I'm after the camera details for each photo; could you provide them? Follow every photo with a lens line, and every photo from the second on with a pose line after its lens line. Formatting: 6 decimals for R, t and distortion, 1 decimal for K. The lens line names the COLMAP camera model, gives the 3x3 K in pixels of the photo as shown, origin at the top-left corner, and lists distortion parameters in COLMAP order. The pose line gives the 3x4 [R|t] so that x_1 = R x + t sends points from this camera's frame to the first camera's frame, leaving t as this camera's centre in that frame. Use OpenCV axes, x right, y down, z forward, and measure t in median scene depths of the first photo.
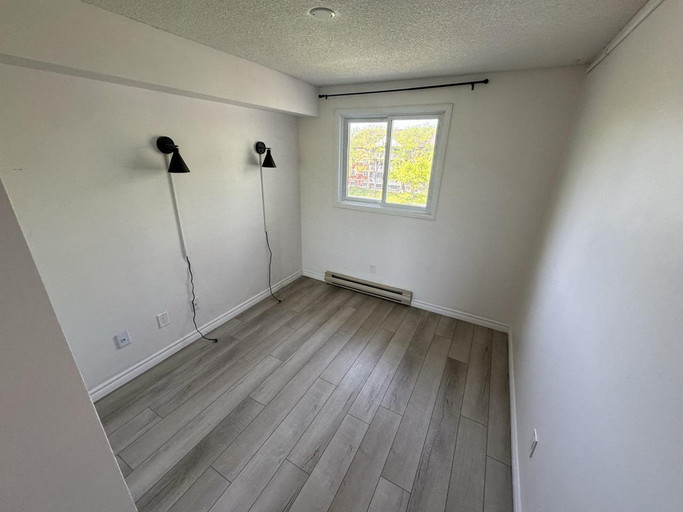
lens RADIAL K [[271.5, 0, 344.5], [0, 271.5, 250.2], [0, 0, 1]] dist [-0.002215, 0.000102]
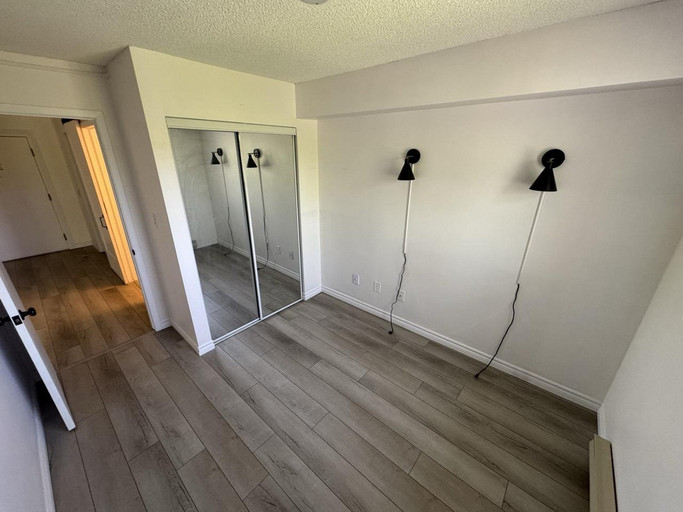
lens RADIAL K [[271.5, 0, 343.9], [0, 271.5, 261.1], [0, 0, 1]] dist [-0.002215, 0.000102]
pose [[-0.191372, 0.350867, -0.916662, 0.474650], [-0.358130, 0.844575, 0.398041, -0.285128], [0.913849, 0.404458, -0.035972, 0.764198]]
